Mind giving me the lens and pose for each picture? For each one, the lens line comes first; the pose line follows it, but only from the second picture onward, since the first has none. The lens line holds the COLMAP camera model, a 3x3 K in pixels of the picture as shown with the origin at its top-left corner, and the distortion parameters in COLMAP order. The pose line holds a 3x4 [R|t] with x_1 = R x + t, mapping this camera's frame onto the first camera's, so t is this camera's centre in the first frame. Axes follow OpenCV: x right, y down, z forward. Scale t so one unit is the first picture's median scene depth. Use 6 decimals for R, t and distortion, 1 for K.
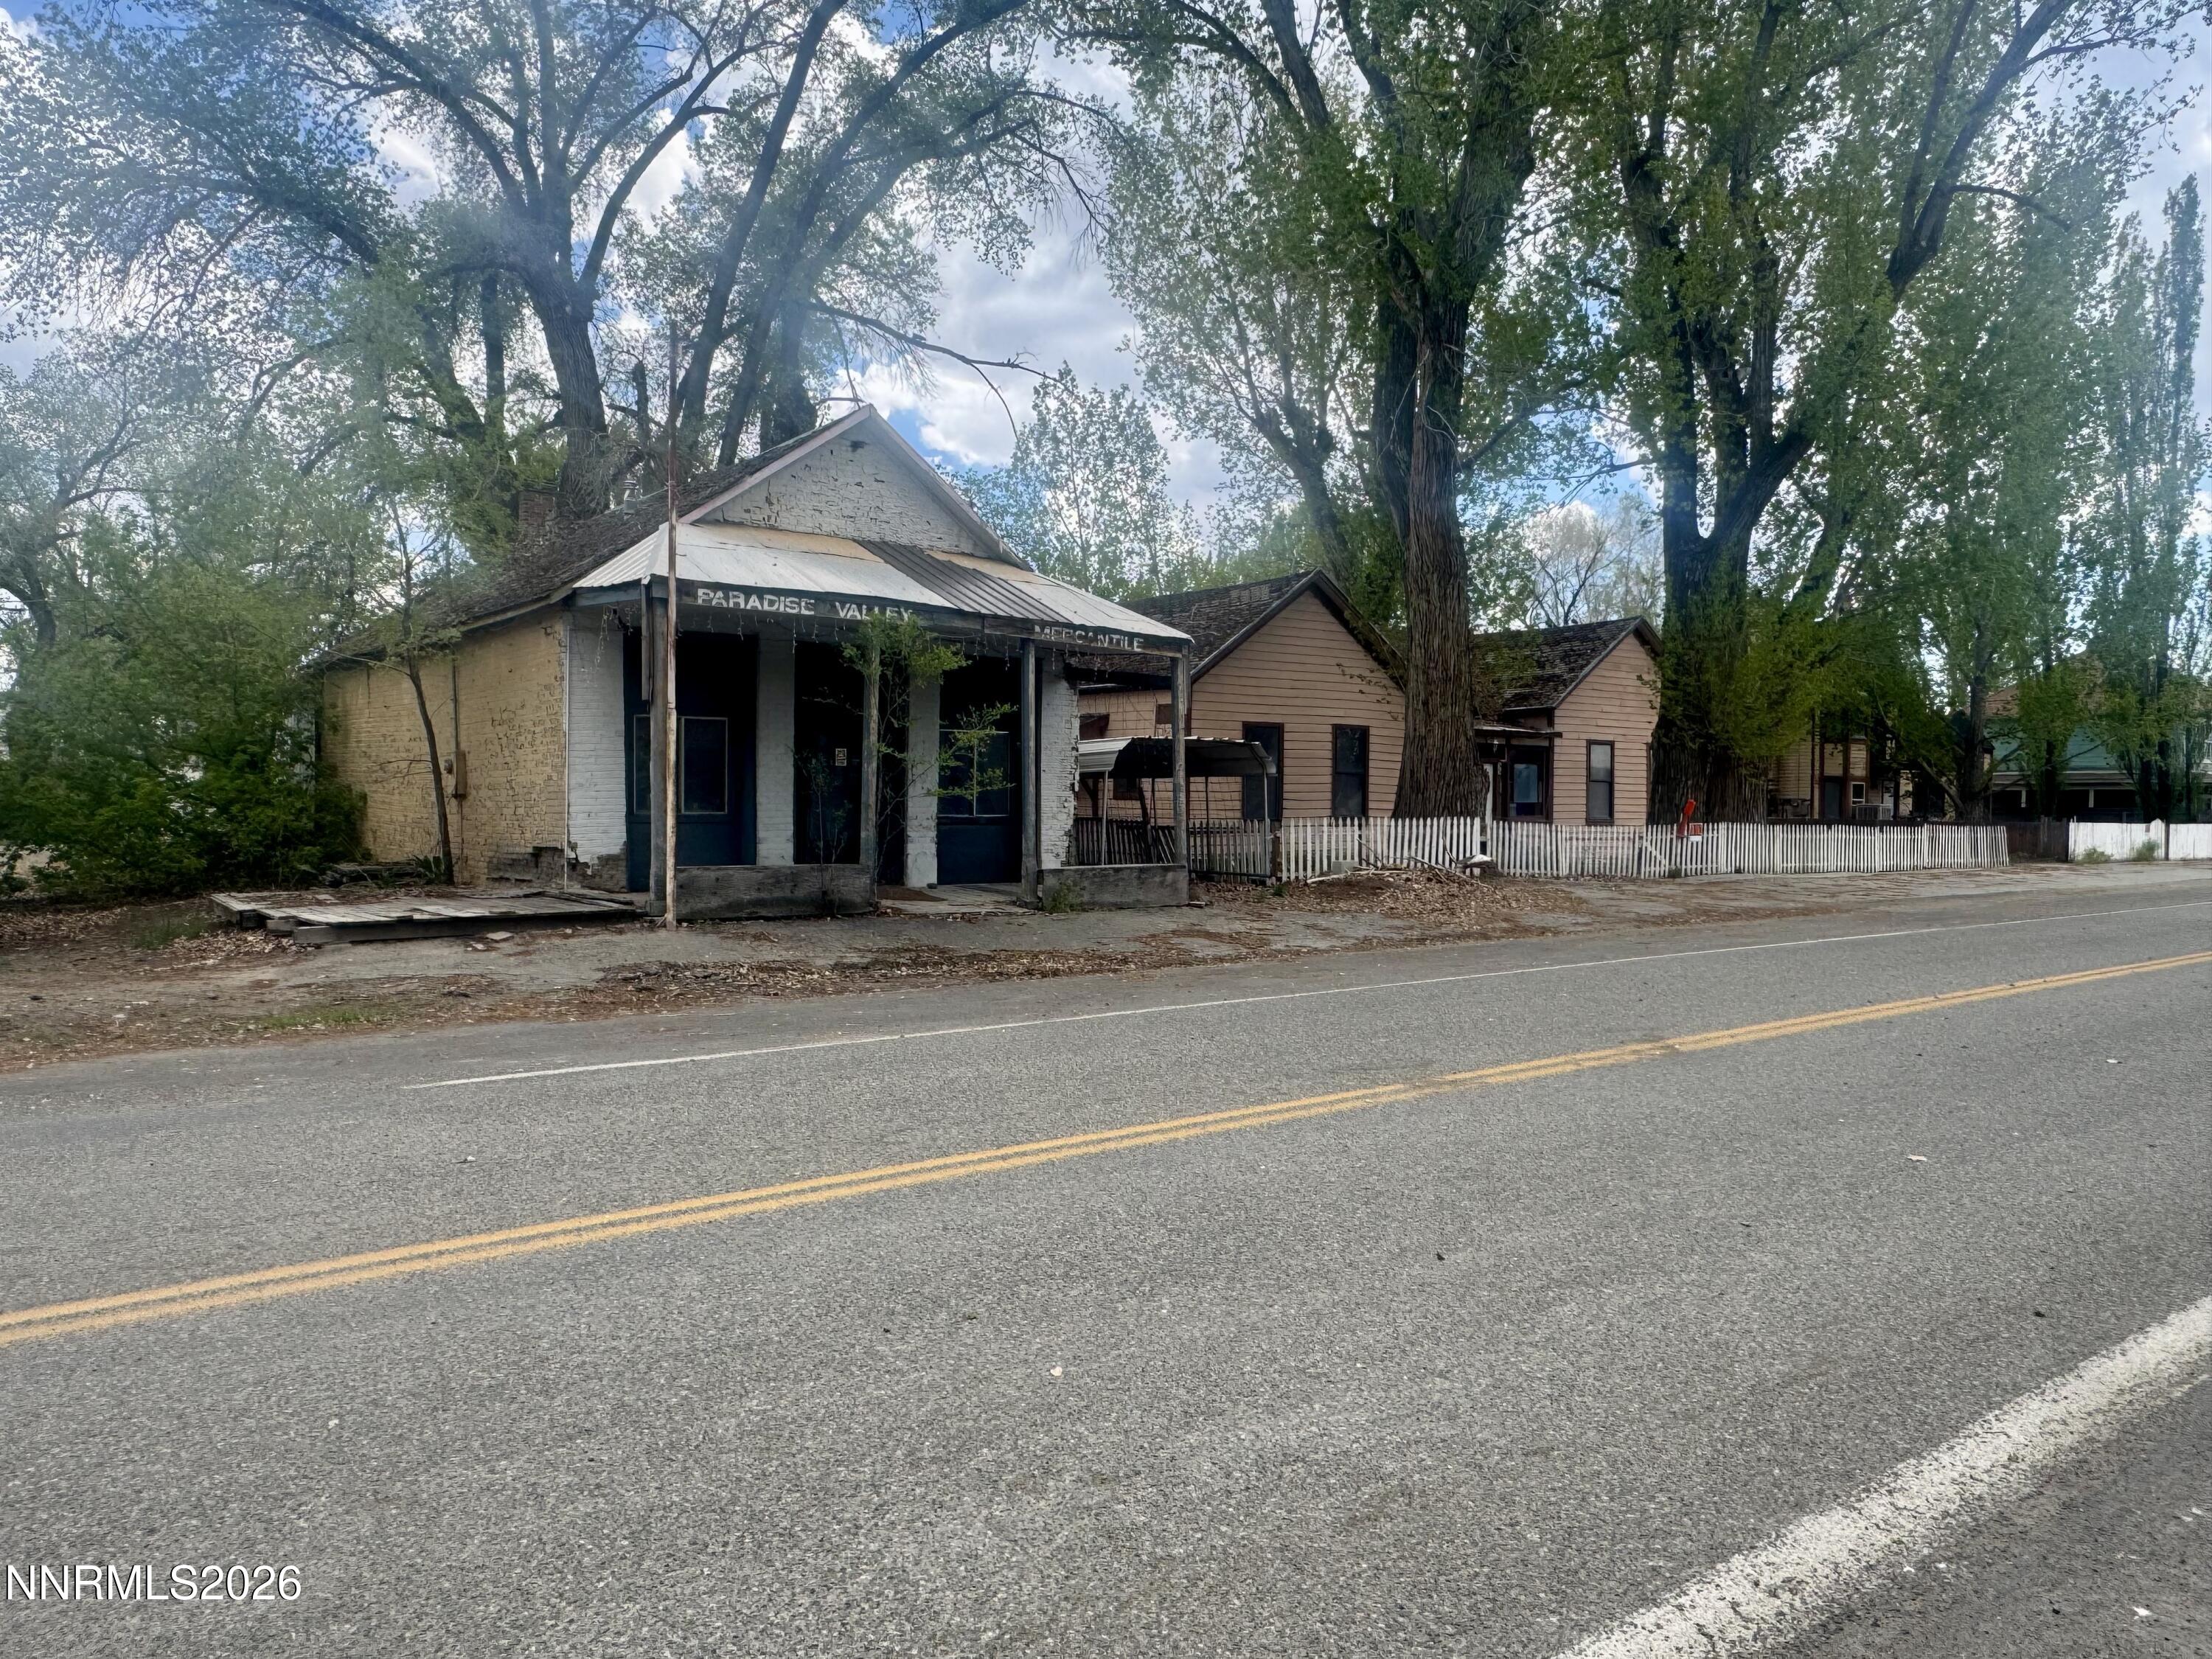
lens RADIAL K [[1545.7, 0, 1105.4], [0, 1545.7, 838.2], [0, 0, 1]] dist [0.006713, -0.002578]
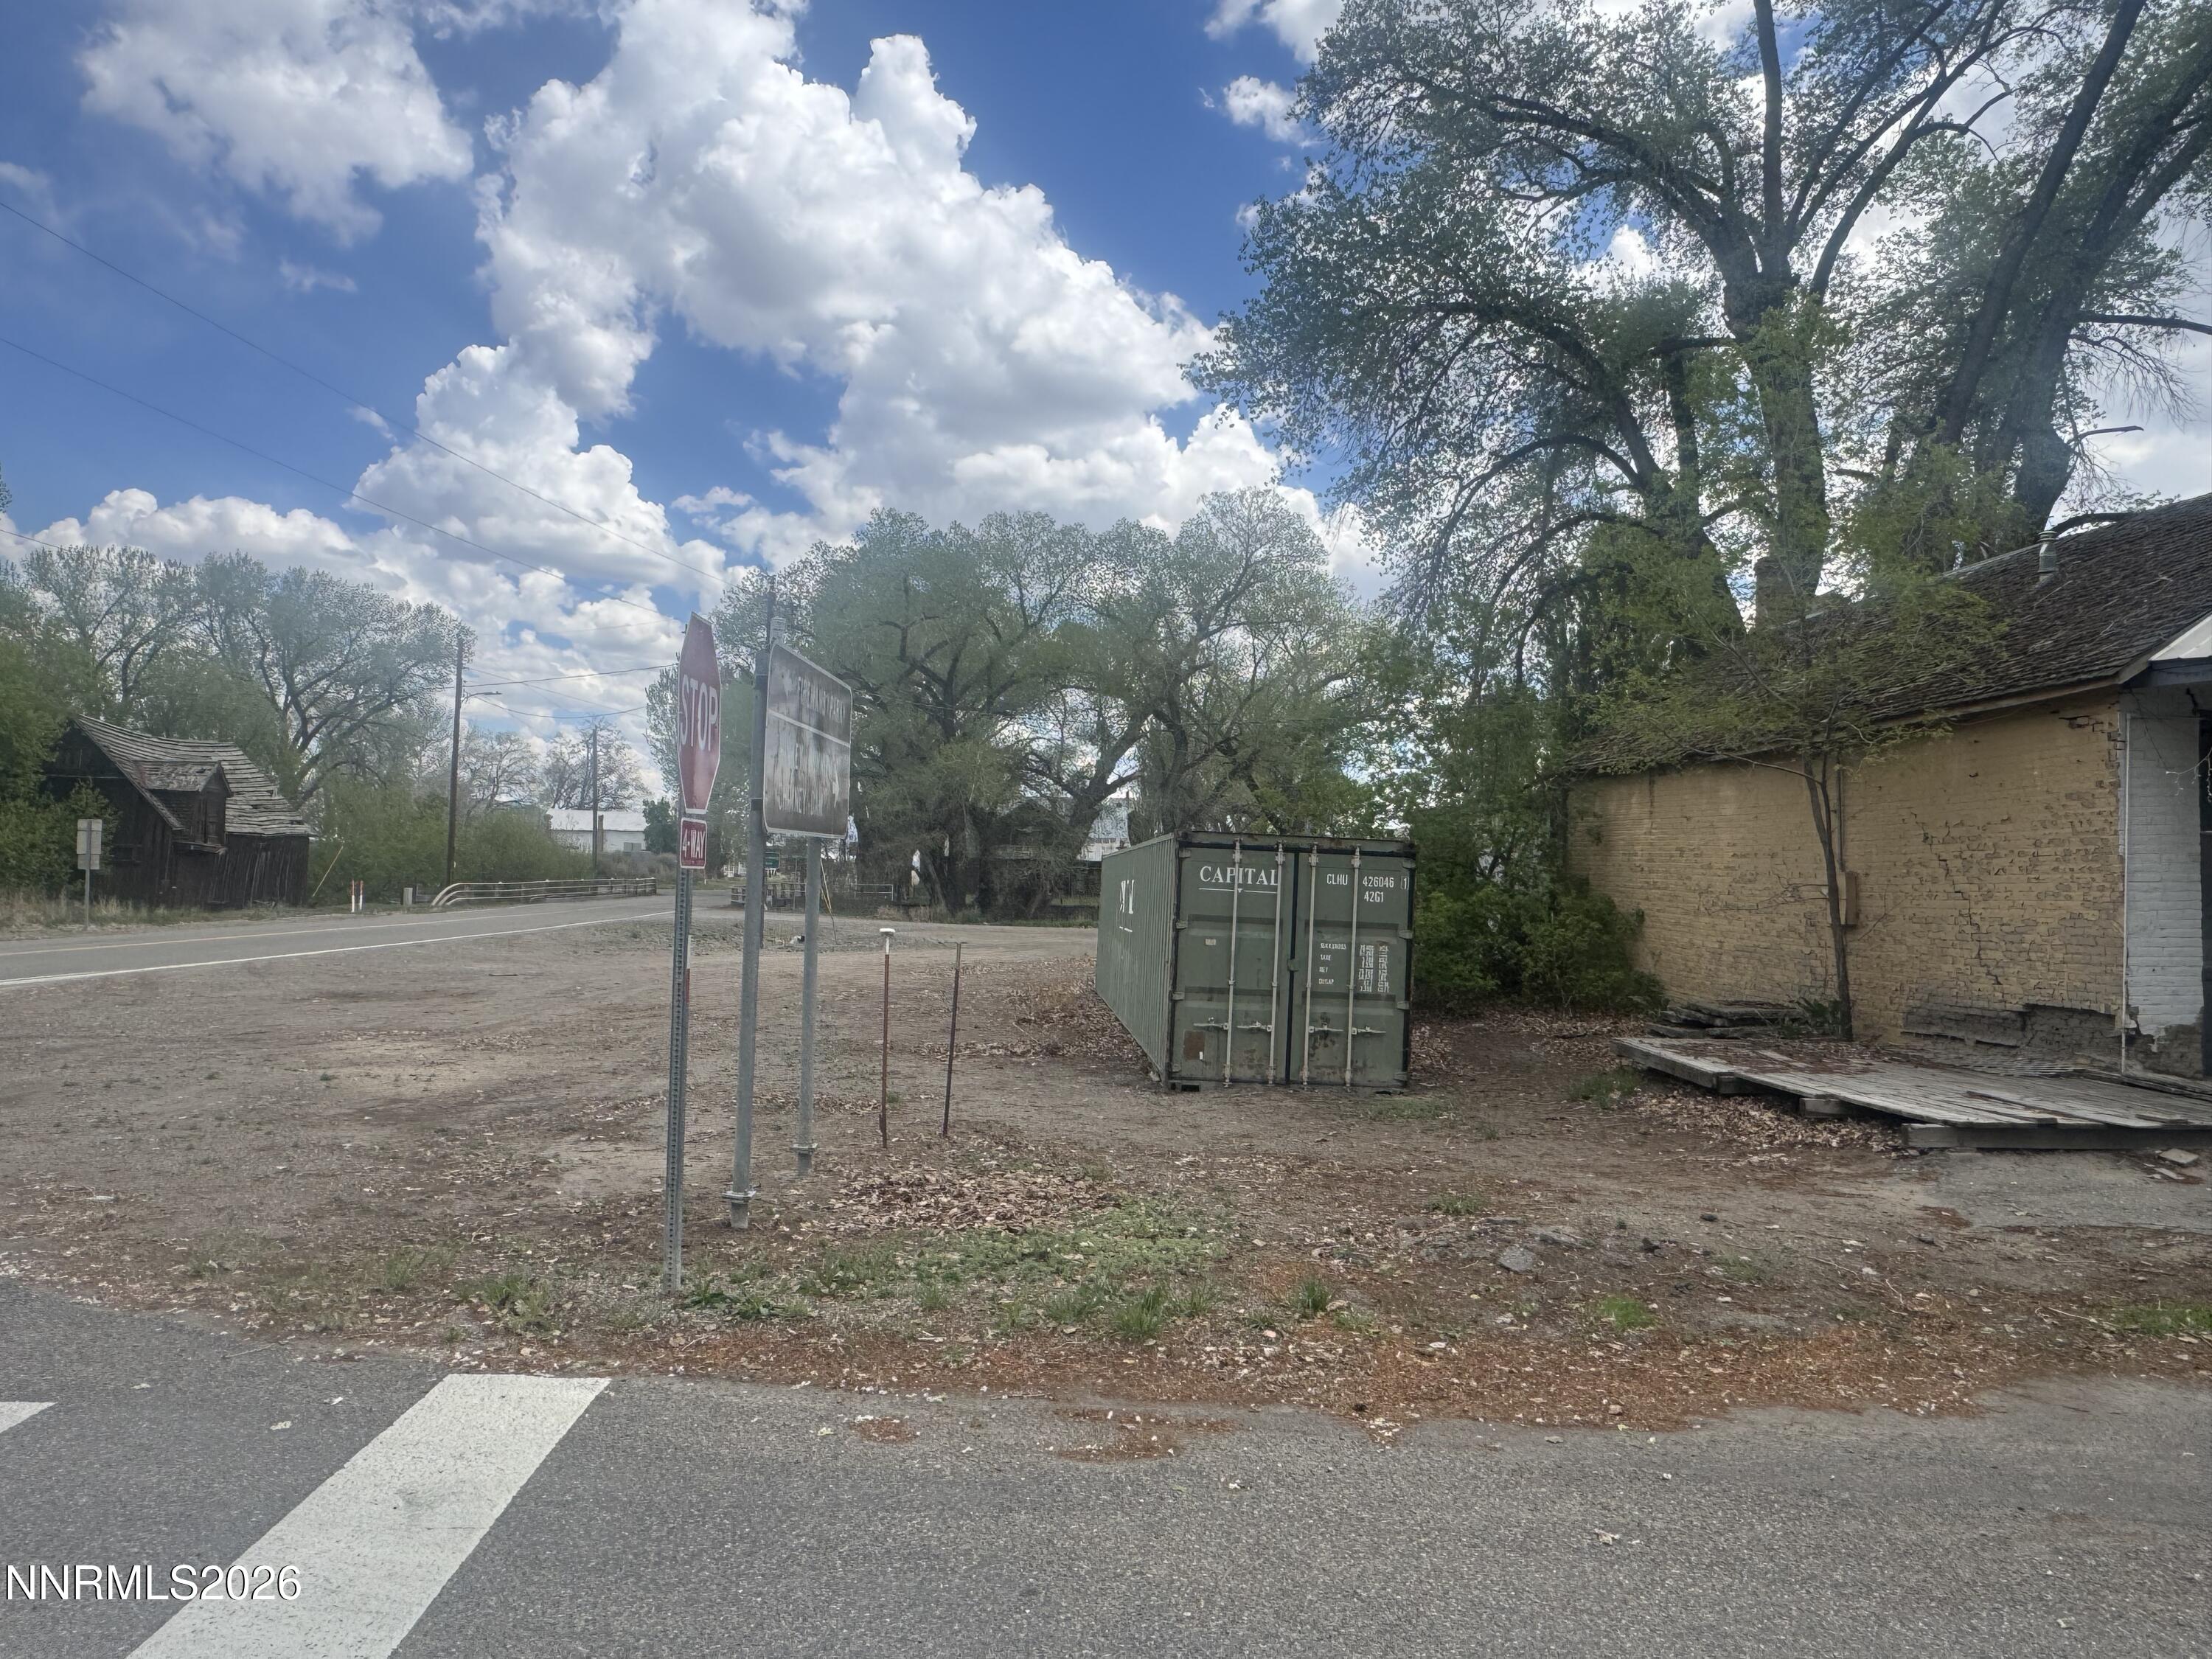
lens RADIAL K [[1482.1, 0, 1106.9], [0, 1482.1, 825.4], [0, 0, 1]] dist [0.000379, -0.000147]
pose [[0.829605, -0.007567, -0.558300, -0.351693], [-0.030616, 0.997787, -0.059018, -0.026503], [0.557511, 0.066055, 0.827538, 0.141125]]
